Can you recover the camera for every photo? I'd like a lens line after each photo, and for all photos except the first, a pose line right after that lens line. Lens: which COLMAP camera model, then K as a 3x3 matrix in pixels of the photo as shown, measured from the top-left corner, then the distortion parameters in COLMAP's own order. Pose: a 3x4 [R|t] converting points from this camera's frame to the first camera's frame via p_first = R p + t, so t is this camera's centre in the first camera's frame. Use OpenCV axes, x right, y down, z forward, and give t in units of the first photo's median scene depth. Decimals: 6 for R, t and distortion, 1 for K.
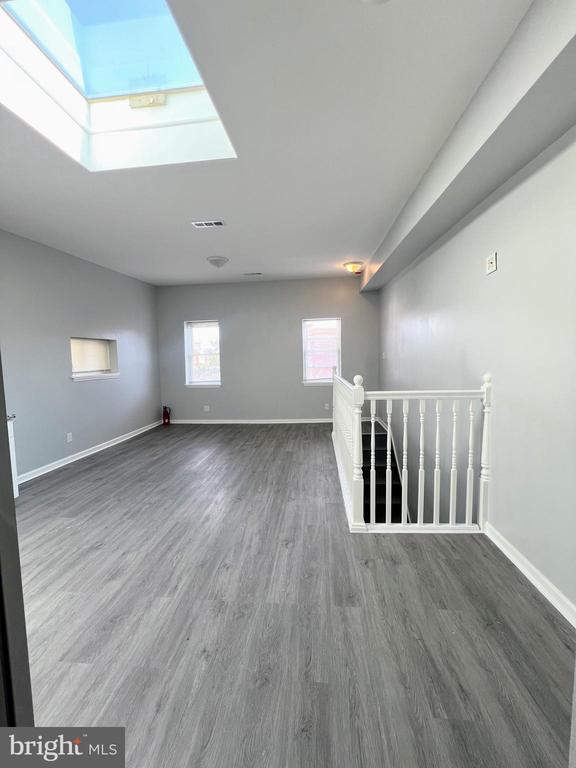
lens RADIAL K [[308.6, 0, 286.7], [0, 308.6, 382.4], [0, 0, 1]] dist [-0.002594, 0.000432]
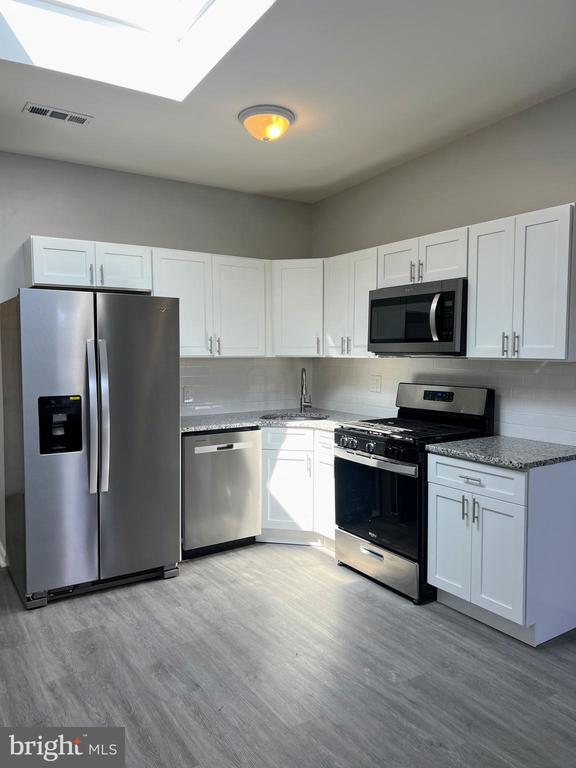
lens RADIAL K [[578.6, 0, 284.1], [0, 578.6, 388.1], [0, 0, 1]] dist [0.025179, -0.014243]
pose [[-0.788875, 0.057633, -0.611845, -0.005518], [-0.031173, 0.990559, 0.133498, -0.137174], [0.613762, 0.124386, -0.779631, 1.550898]]
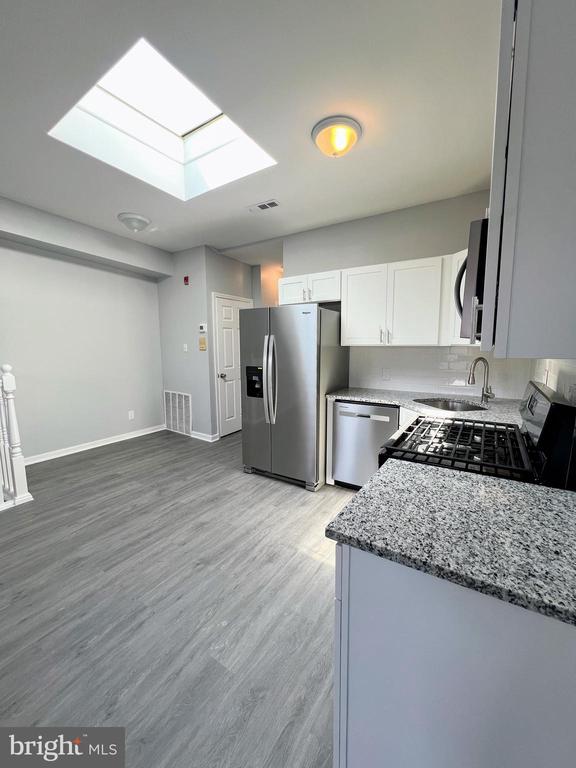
lens RADIAL K [[308.6, 0, 287.5], [0, 308.6, 383.2], [0, 0, 1]] dist [-0.002594, 0.000432]
pose [[-0.885599, -0.034679, 0.463155, -1.024074], [0.056722, 0.981669, 0.181960, -0.090159], [-0.460974, 0.187414, -0.867397, 1.305134]]
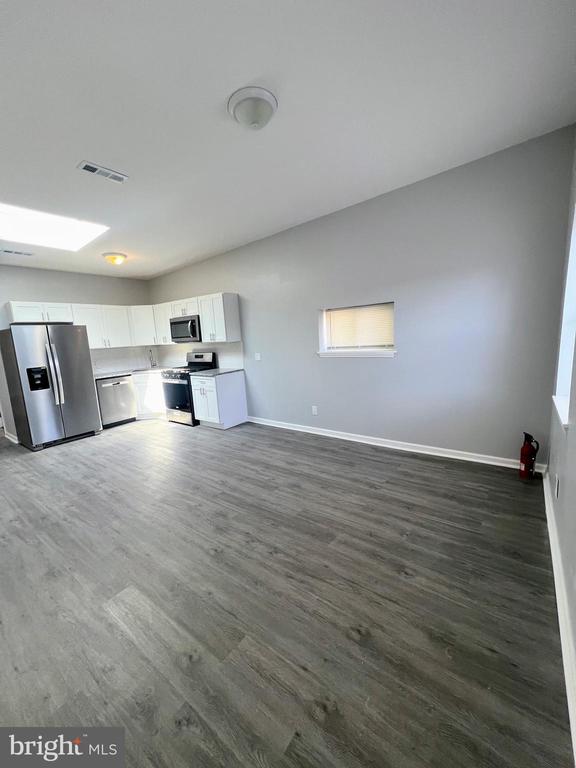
lens RADIAL K [[308.6, 0, 289.4], [0, 308.6, 382.7], [0, 0, 1]] dist [-0.002594, 0.000432]
pose [[-0.516428, 0.179967, -0.837206, 0.304734], [-0.000212, 0.977640, 0.210286, -0.207090], [0.856331, 0.108775, -0.504842, 2.283403]]
